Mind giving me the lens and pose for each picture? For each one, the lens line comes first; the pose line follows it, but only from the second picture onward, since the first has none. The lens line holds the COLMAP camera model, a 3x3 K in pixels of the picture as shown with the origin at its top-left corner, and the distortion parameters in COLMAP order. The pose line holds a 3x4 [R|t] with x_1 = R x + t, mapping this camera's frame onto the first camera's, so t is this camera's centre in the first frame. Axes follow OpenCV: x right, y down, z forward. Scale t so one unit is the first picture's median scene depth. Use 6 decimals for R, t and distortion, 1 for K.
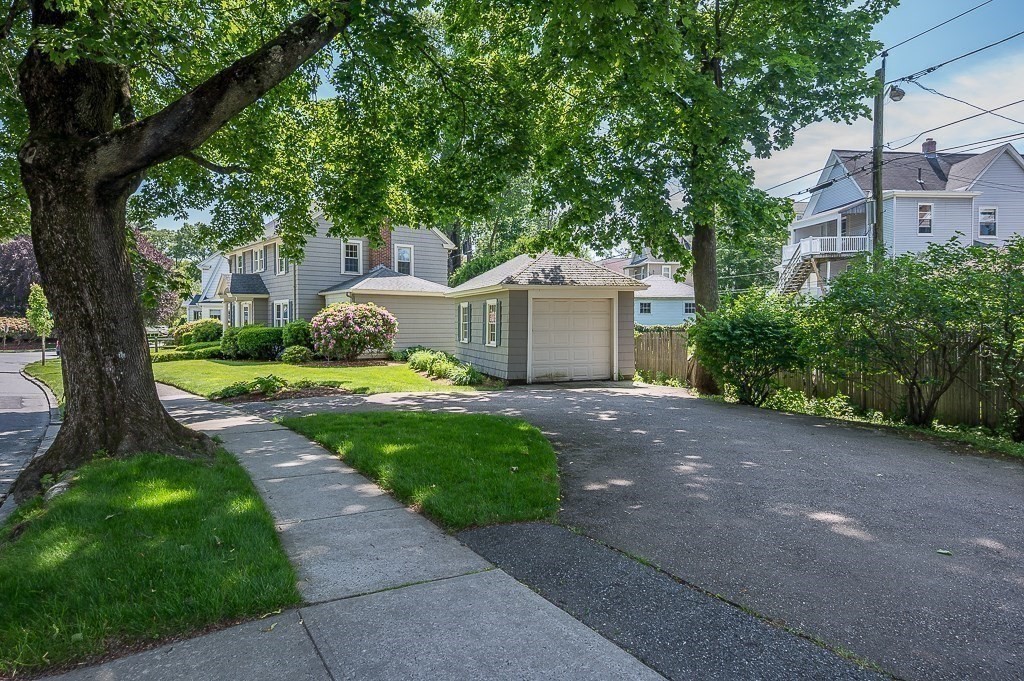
lens RADIAL K [[721.7, 0, 512.0], [0, 721.7, 340.5], [0, 0, 1]] dist [-0.006423, -0.001901]
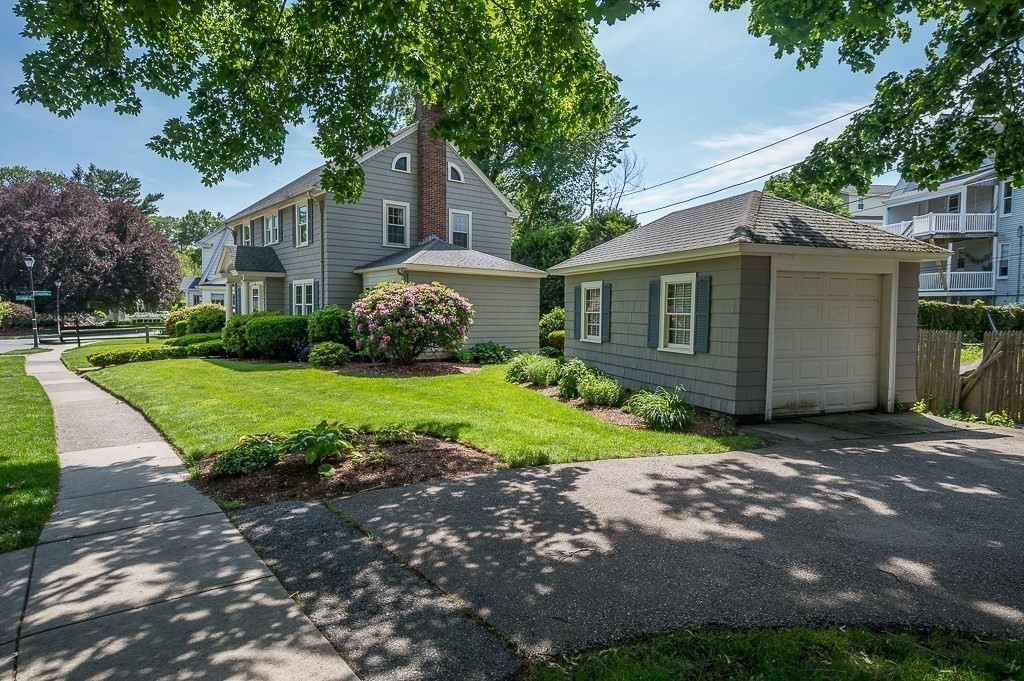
lens RADIAL K [[652.9, 0, 512.5], [0, 652.9, 353.9], [0, 0, 1]] dist [-0.003334, 0.000201]
pose [[0.999564, 0.006577, 0.028798, -0.120198], [-0.007768, 0.999110, 0.041449, -0.008209], [-0.028499, -0.041654, 0.998726, 0.307315]]
